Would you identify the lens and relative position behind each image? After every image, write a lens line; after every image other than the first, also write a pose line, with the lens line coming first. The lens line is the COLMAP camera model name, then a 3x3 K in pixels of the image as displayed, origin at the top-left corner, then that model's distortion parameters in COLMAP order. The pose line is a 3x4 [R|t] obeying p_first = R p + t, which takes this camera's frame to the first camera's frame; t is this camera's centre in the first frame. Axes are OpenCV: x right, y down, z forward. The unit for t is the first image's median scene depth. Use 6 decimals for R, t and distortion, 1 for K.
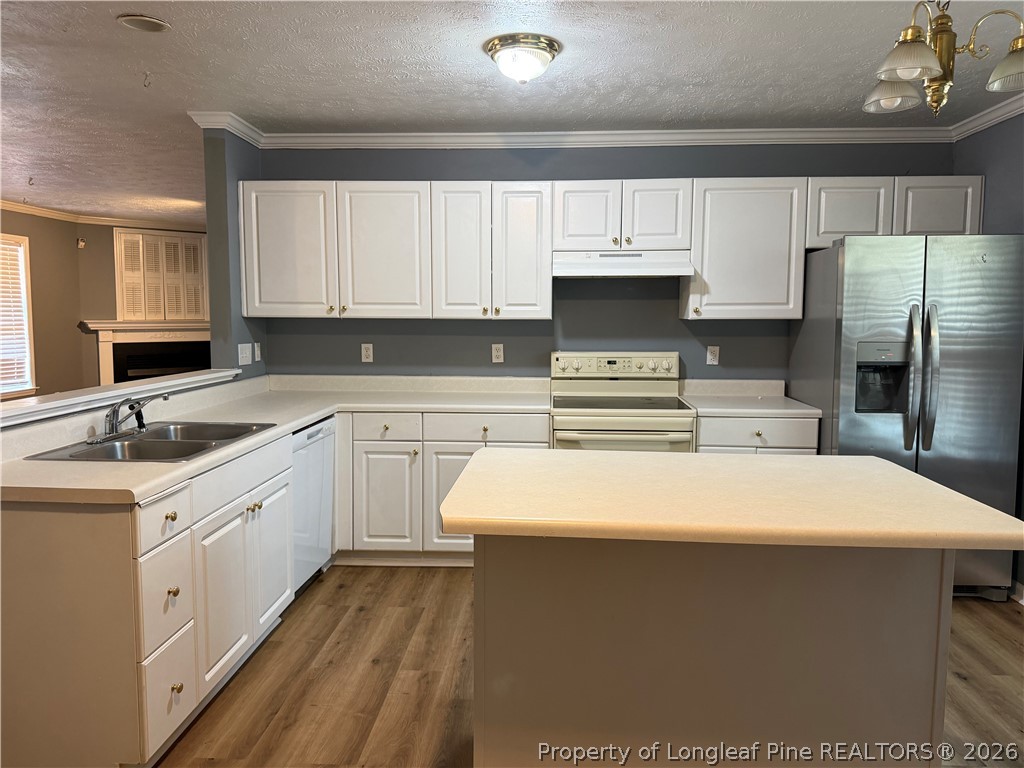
lens RADIAL K [[728.2, 0, 512.0], [0, 728.2, 380.3], [0, 0, 1]] dist [0.029947, -0.053950]
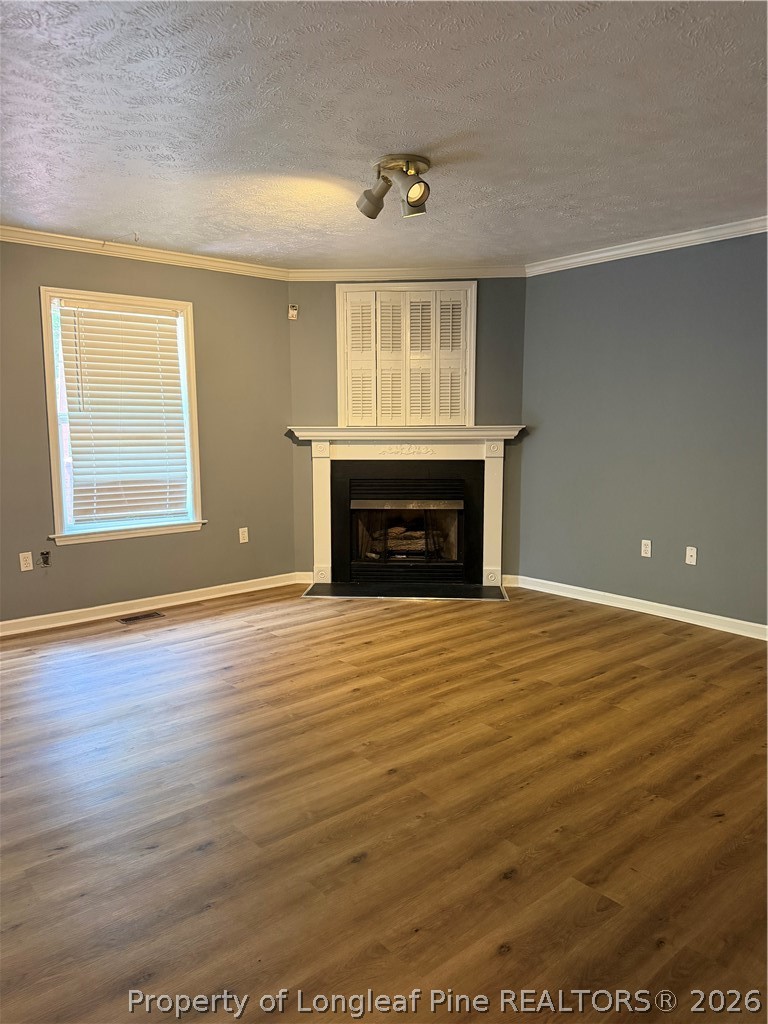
lens RADIAL K [[728.2, 0, 382.9], [0, 728.2, 514.0], [0, 0, 1]] dist [0.029947, -0.053950]
pose [[0.692147, 0.085443, -0.716681, -0.029171], [-0.062405, 0.996334, 0.058515, -0.049858], [0.719054, 0.004223, 0.694942, 0.652744]]
